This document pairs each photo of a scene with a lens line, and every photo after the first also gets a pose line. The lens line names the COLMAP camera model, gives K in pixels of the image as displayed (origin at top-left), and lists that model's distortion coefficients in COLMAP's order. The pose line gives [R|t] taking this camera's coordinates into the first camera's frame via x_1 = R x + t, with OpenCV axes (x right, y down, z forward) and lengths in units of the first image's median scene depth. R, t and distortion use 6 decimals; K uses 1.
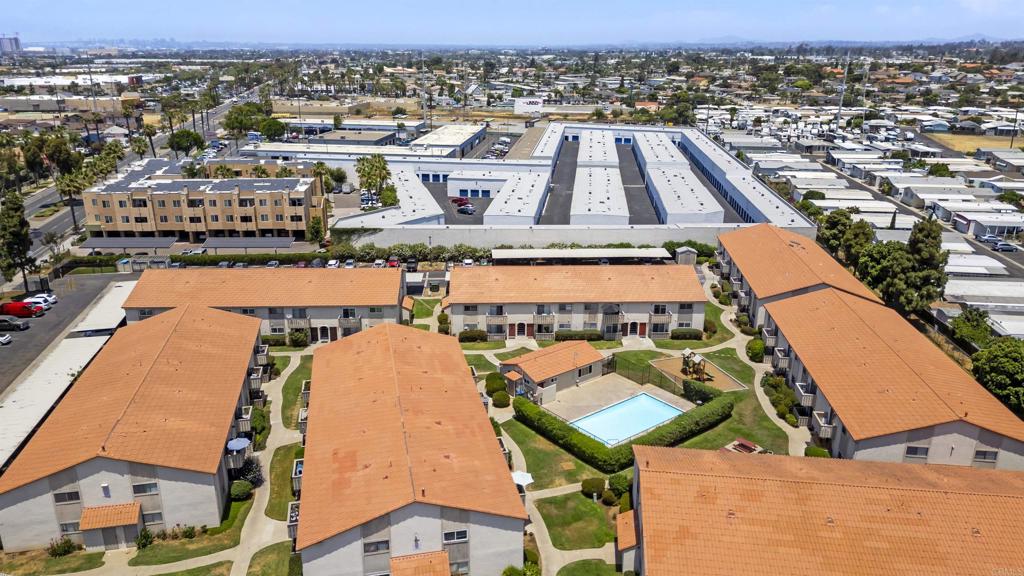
lens RADIAL K [[717.0, 0, 512.0], [0, 717.0, 288.0], [0, 0, 1]] dist [0.024260, -0.005246]
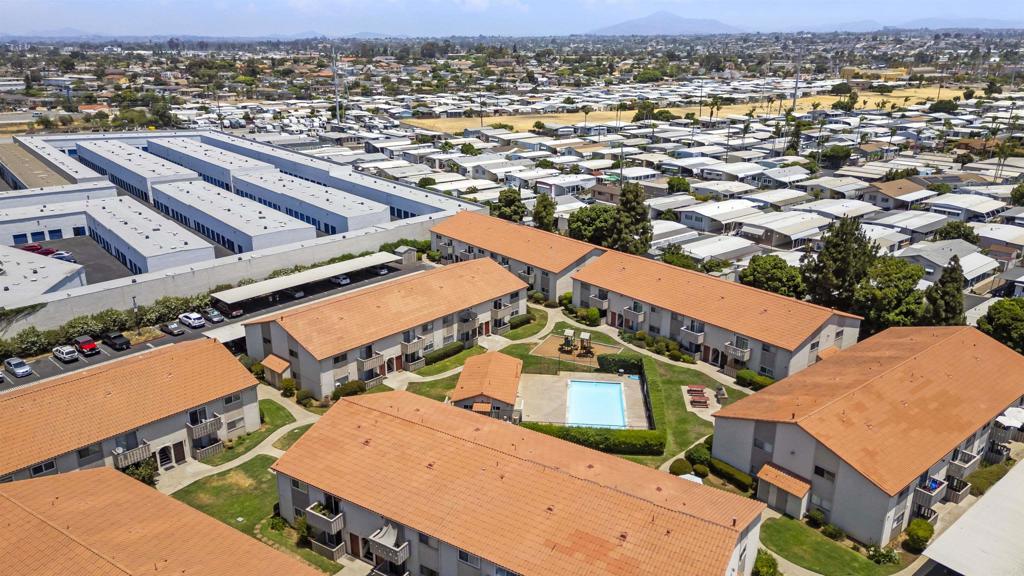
lens RADIAL K [[717.0, 0, 512.0], [0, 717.0, 288.0], [0, 0, 1]] dist [0.024260, -0.005246]
pose [[0.694921, -0.228294, 0.681885, -0.460302], [0.224160, 0.969789, 0.096238, -0.084843], [-0.683255, 0.085974, 0.725101, 0.254748]]
